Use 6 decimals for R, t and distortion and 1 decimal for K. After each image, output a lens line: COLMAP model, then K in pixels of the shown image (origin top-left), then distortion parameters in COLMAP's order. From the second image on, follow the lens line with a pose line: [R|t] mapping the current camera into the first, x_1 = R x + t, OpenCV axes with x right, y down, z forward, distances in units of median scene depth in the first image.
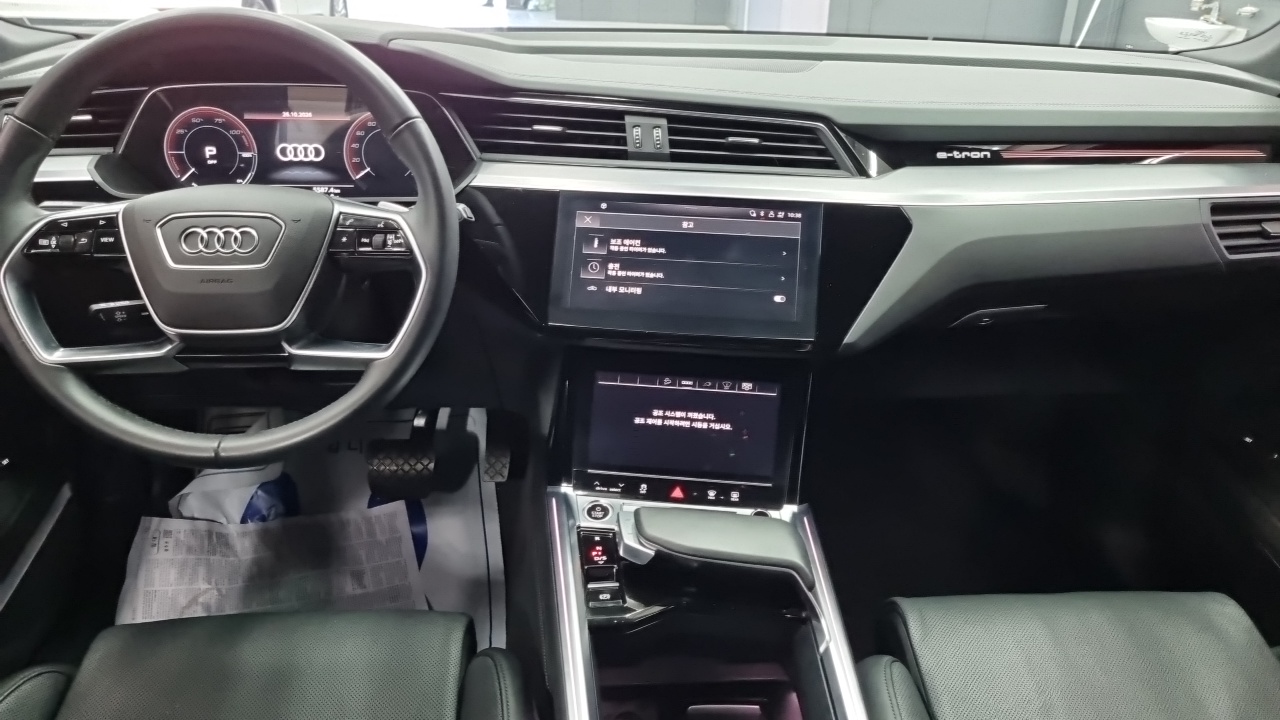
lens RADIAL K [[1003.7, 0, 640.4], [0, 1003.7, 361.0], [0, 0, 1]] dist [-0.006660, -0.006656]
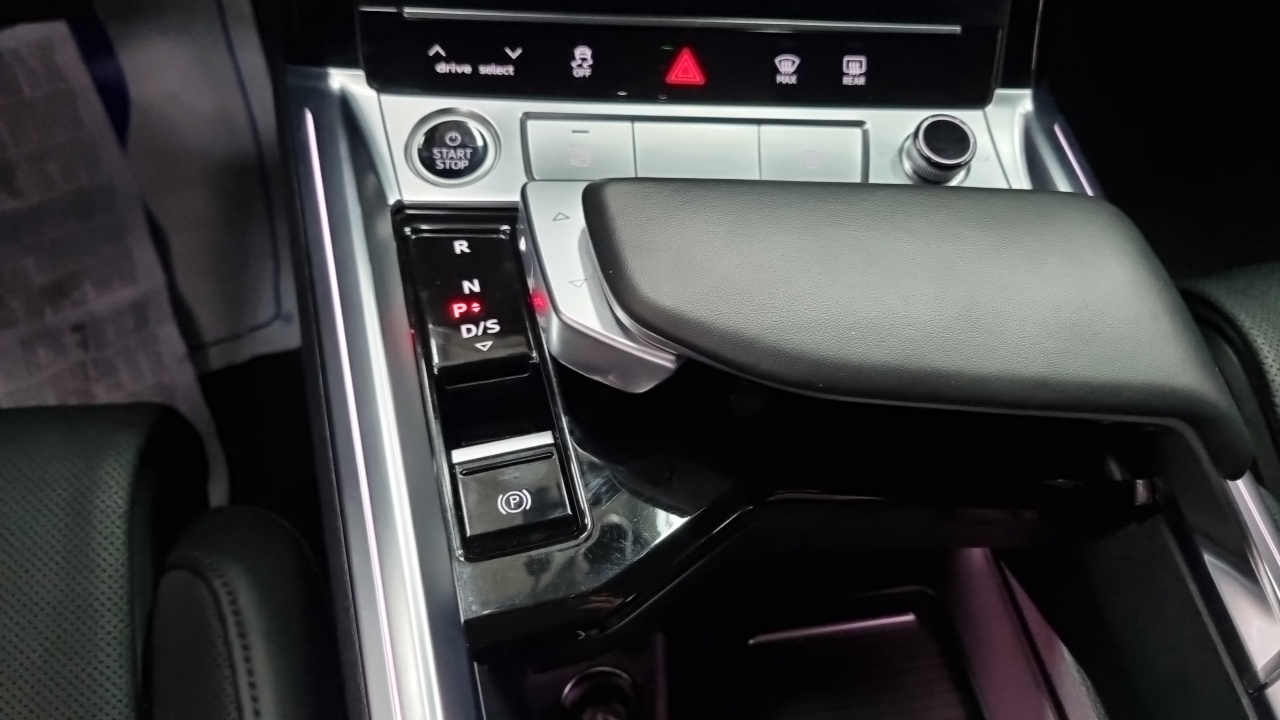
lens RADIAL K [[1003.7, 0, 640.4], [0, 1003.7, 361.0], [0, 0, 1]] dist [-0.006660, -0.006656]
pose [[0.989404, -0.096213, 0.108736, -0.023757], [0.023308, 0.844454, 0.535120, 0.034905], [-0.143309, -0.526916, 0.837749, 0.677912]]
